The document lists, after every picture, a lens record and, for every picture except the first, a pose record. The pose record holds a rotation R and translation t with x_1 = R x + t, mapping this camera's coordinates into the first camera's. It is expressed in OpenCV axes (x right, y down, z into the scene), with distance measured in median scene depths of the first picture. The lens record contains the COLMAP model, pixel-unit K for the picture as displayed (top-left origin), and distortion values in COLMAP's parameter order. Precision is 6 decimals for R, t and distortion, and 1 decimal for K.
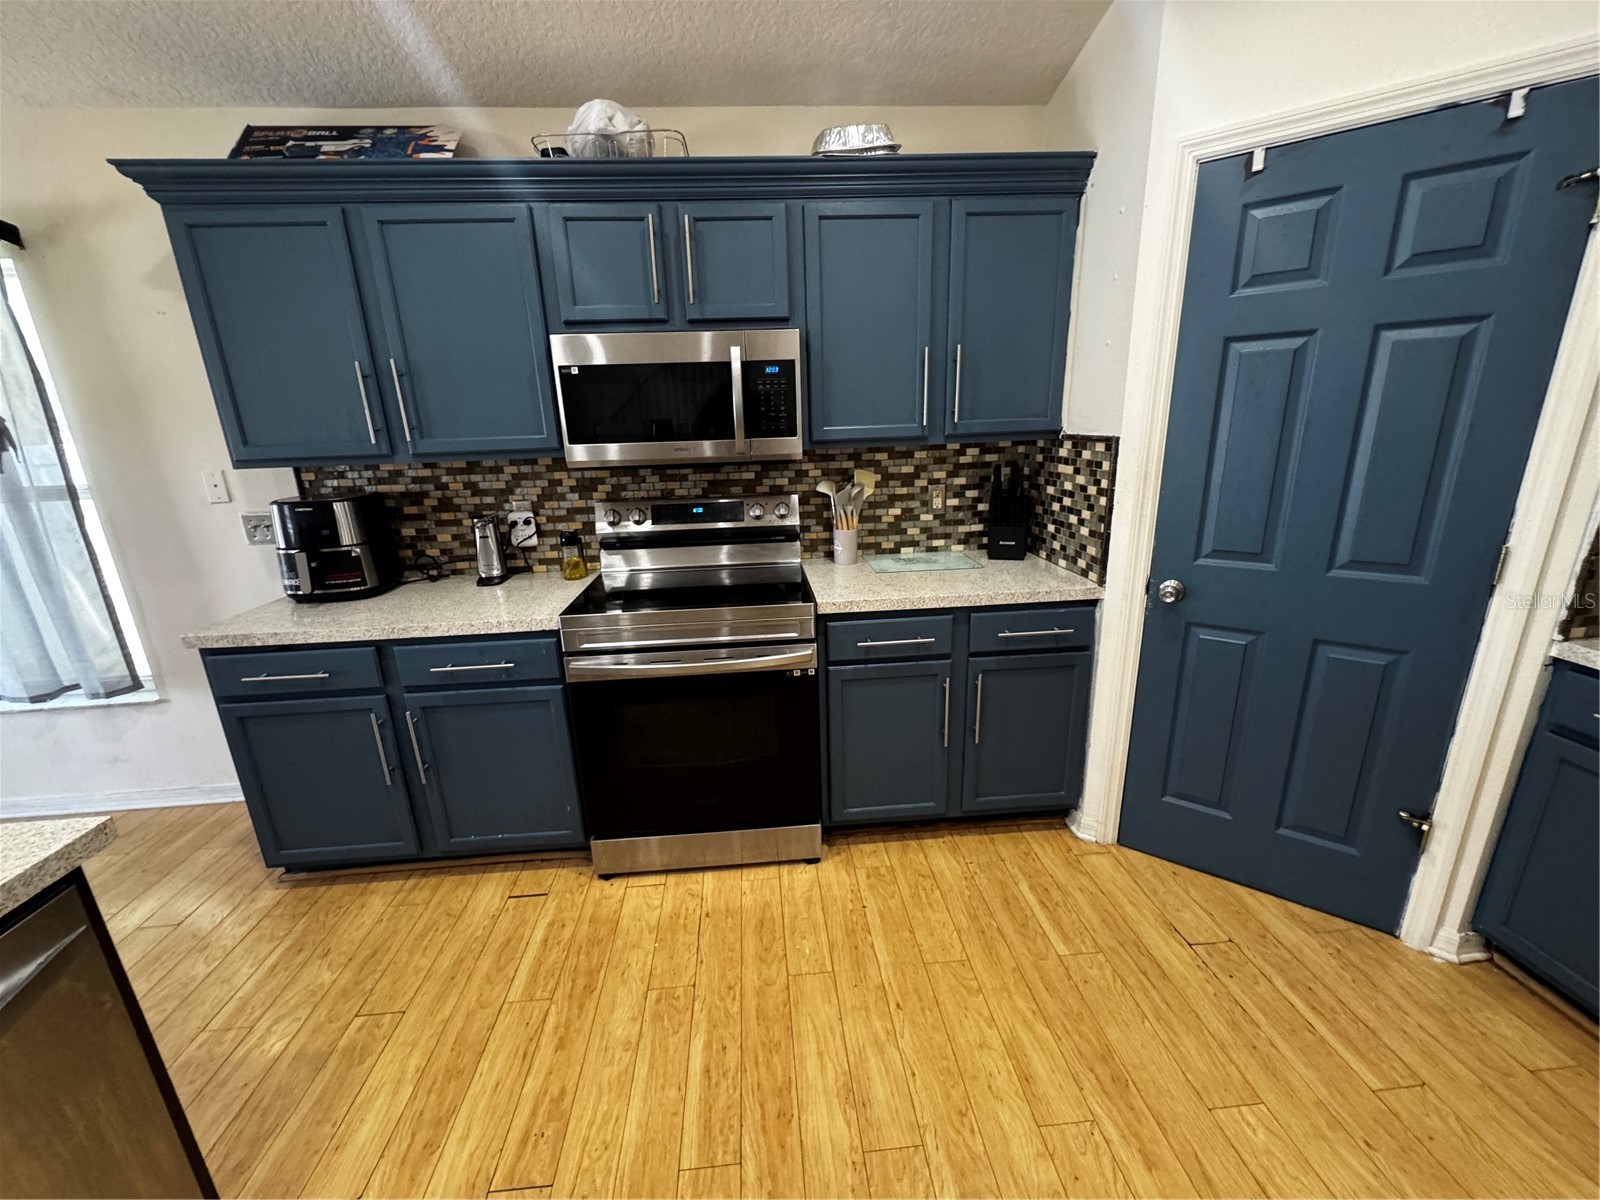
lens RADIAL K [[640.7, 0, 803.1], [0, 640.7, 604.4], [0, 0, 1]] dist [-0.000001, 0.000174]
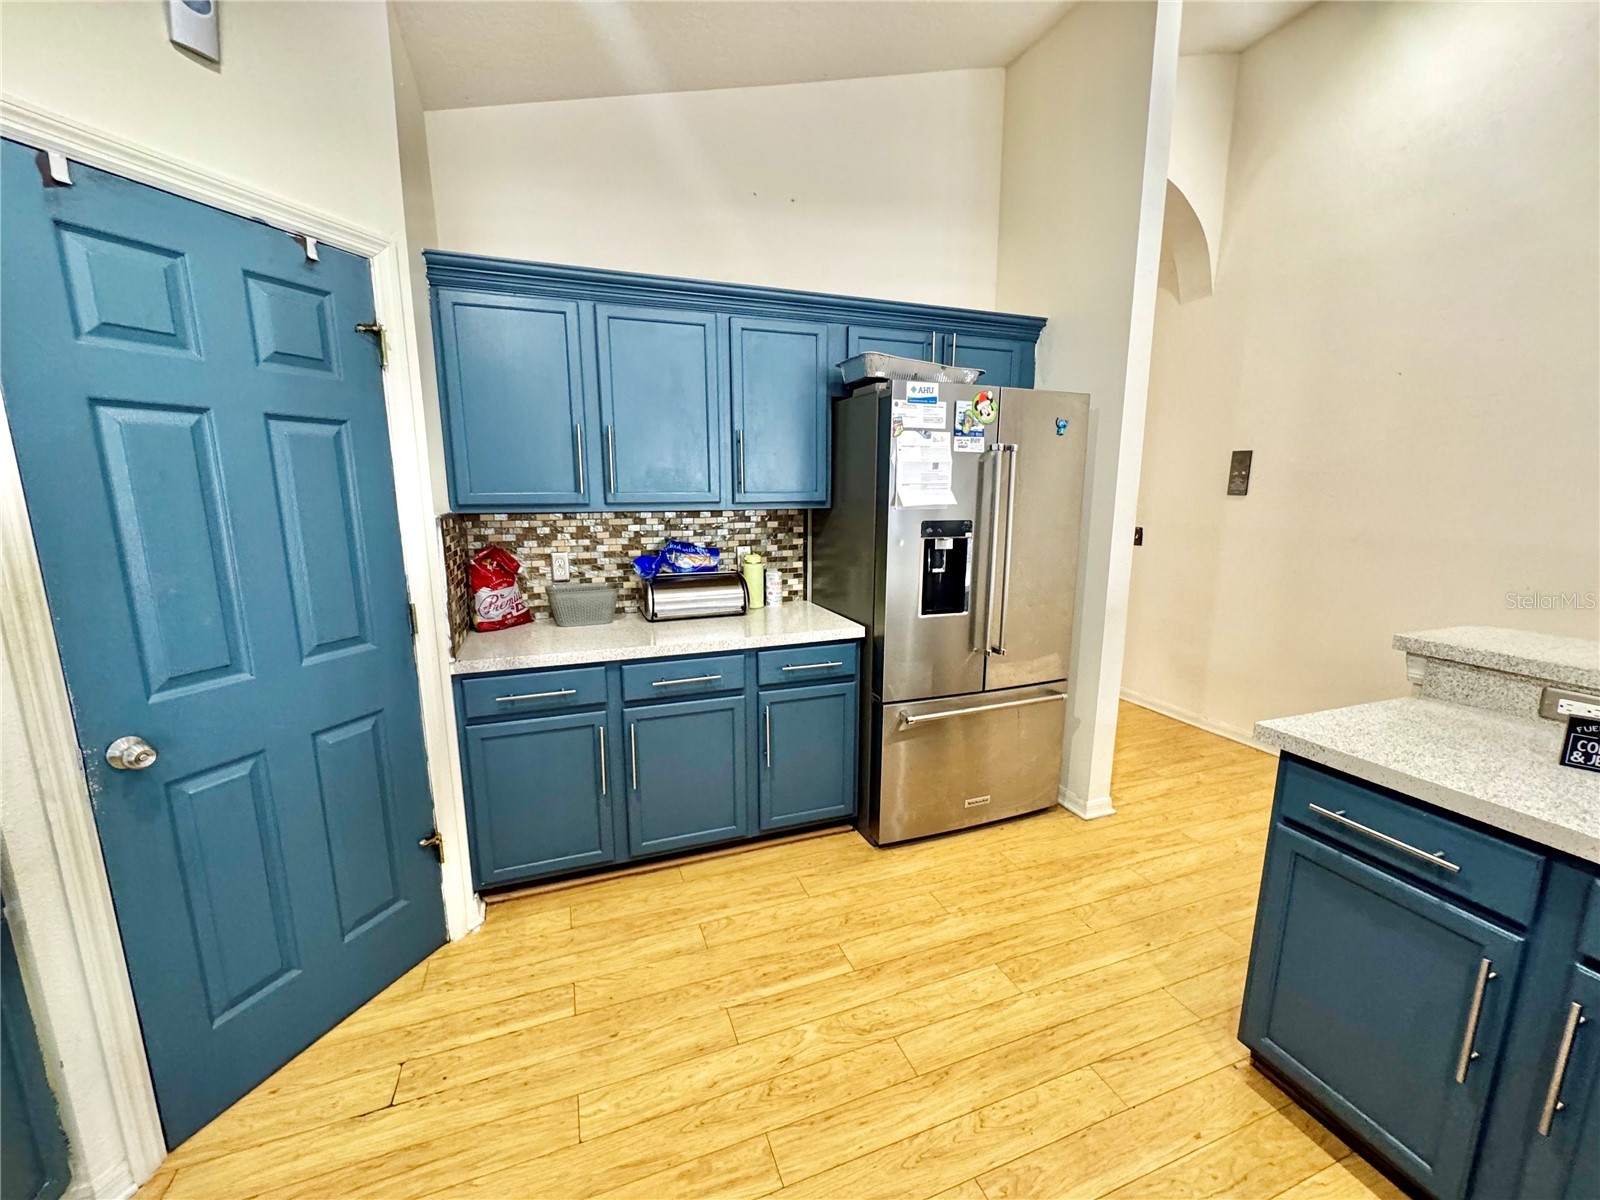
lens RADIAL K [[640.7, 0, 801.0], [0, 640.7, 602.2], [0, 0, 1]] dist [-0.000001, 0.000174]
pose [[-0.269049, -0.141685, 0.952648, -0.272287], [0.278360, 0.935469, 0.217745, -0.134698], [-0.922024, 0.323763, -0.212248, 0.485463]]
